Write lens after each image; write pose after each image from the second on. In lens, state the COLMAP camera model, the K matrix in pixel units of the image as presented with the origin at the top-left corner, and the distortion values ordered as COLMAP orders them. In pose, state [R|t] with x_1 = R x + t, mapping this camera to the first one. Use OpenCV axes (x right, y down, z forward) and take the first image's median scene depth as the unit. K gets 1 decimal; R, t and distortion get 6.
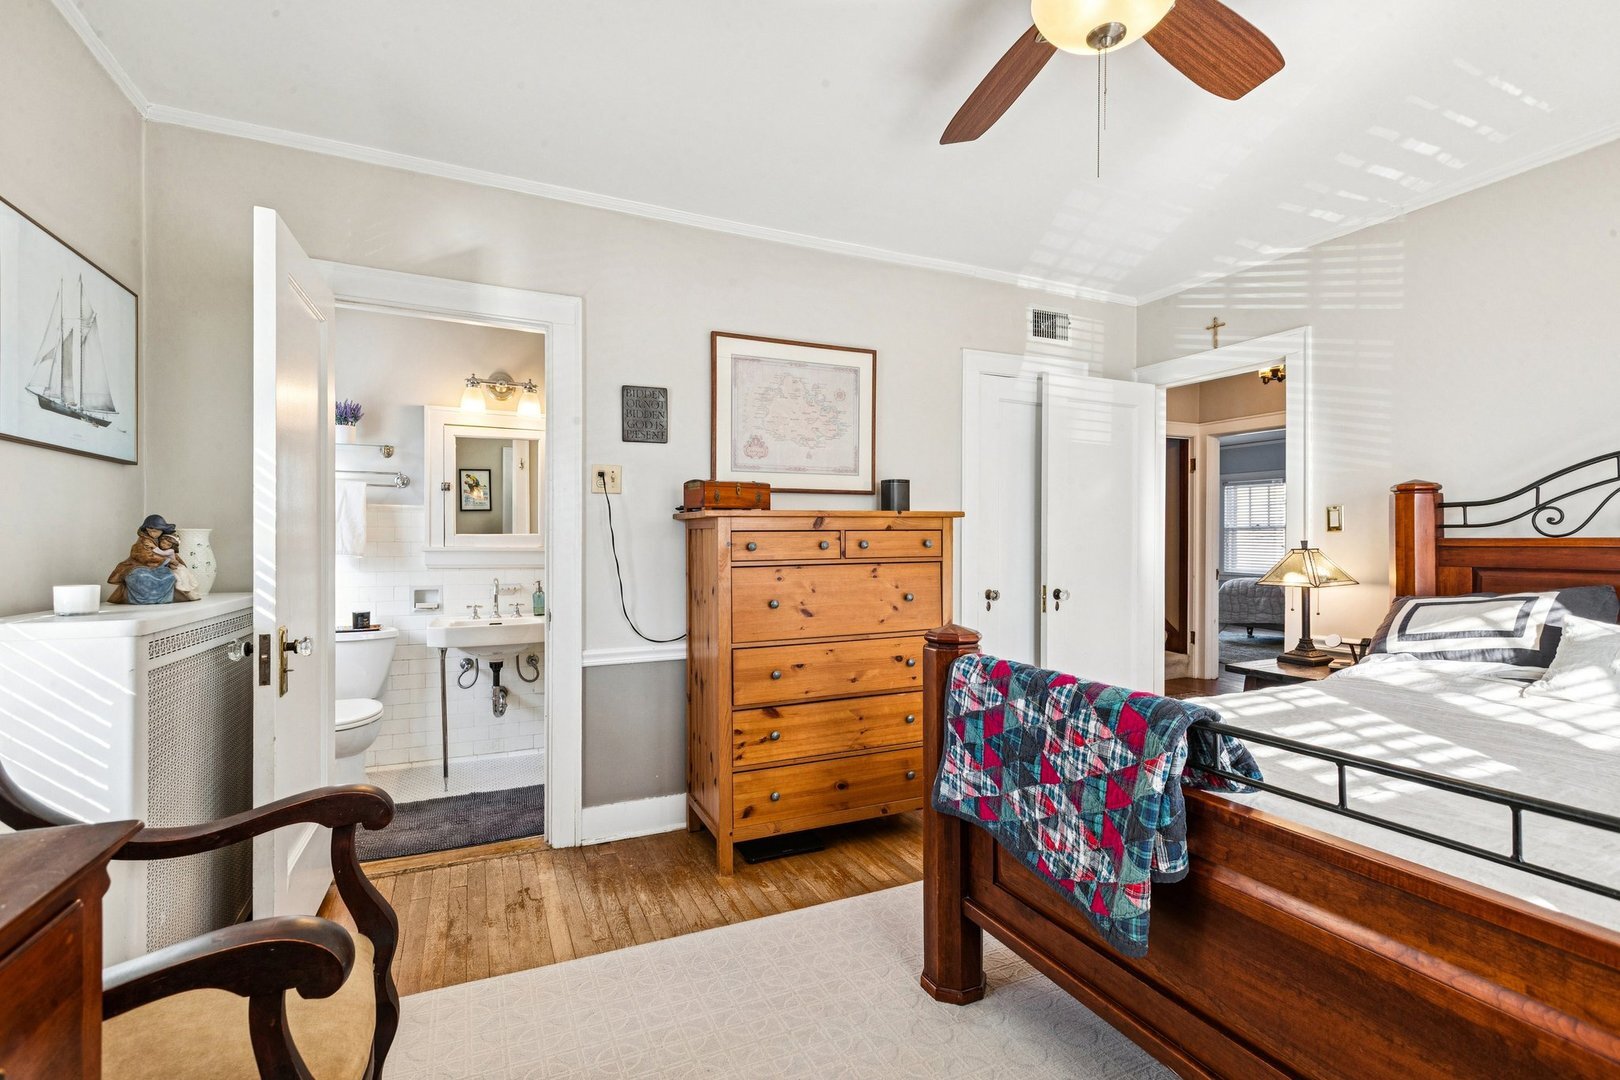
lens RADIAL K [[741.2, 0, 808.0], [0, 741.2, 540.9], [0, 0, 1]] dist [0.002730, -0.002177]
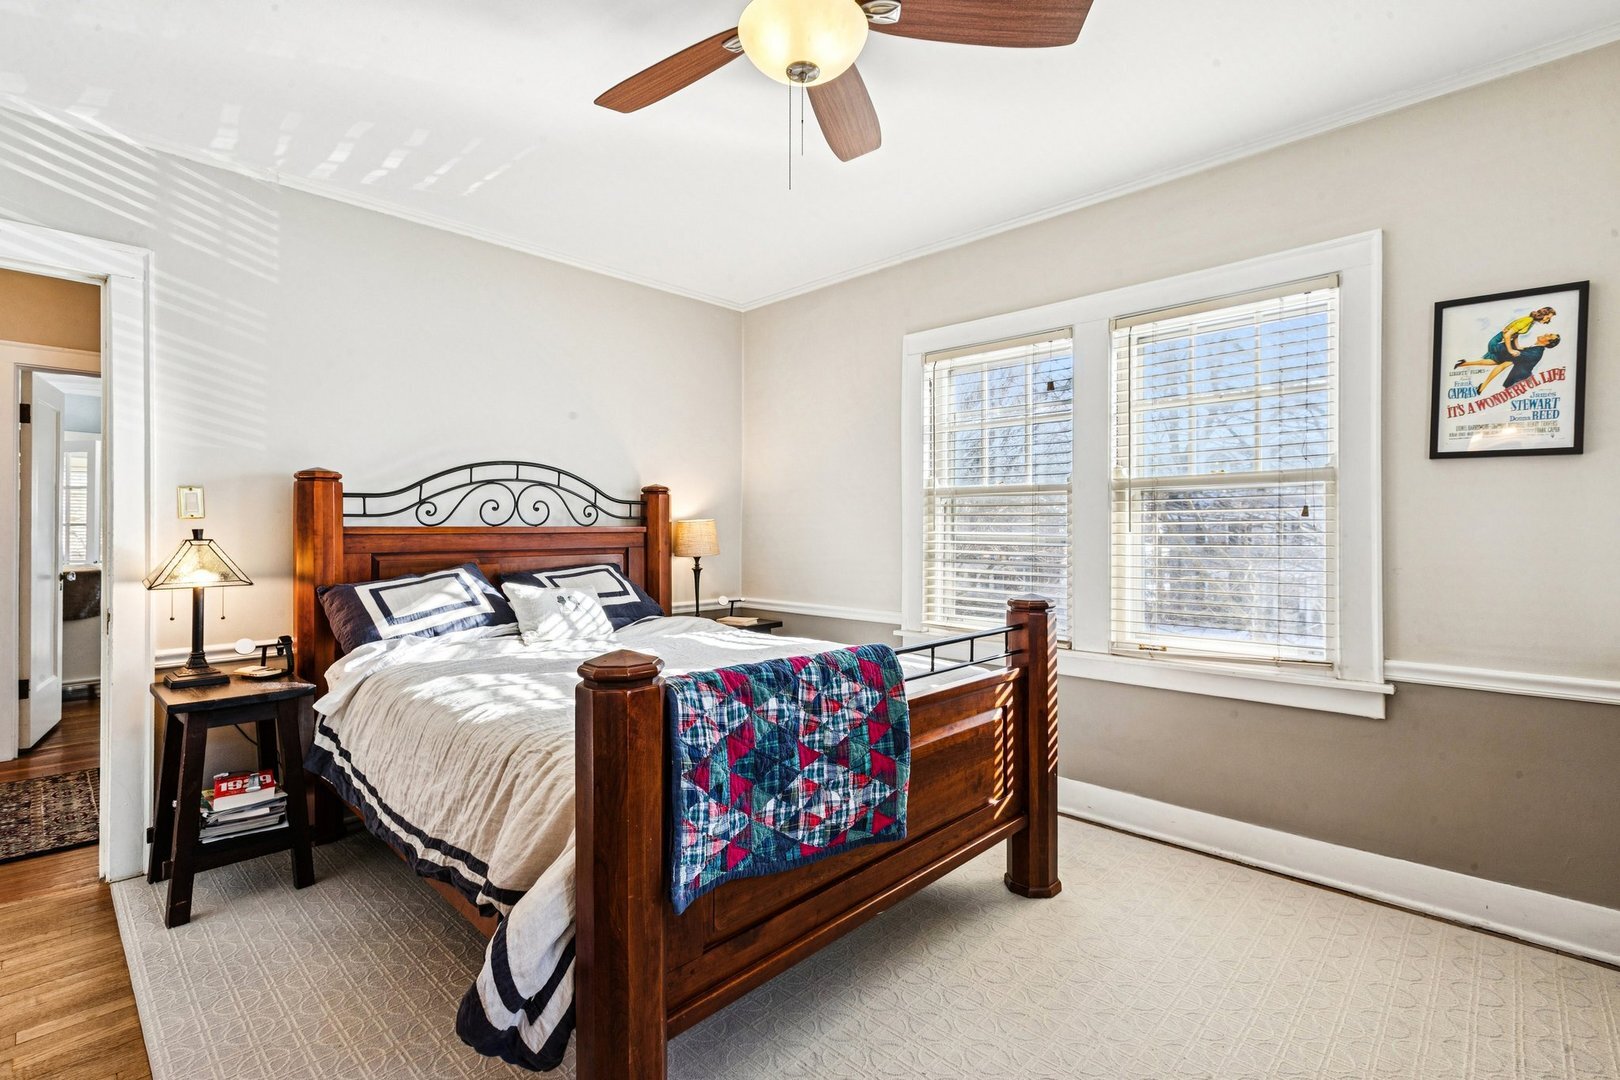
lens RADIAL K [[741.2, 0, 809.5], [0, 741.2, 530.9], [0, 0, 1]] dist [0.002730, -0.002177]
pose [[-0.362443, -0.000776, 0.932006, -0.549416], [0.002057, 0.999997, 0.001632, 0.003174], [-0.932004, 0.002508, -0.362440, 1.202543]]
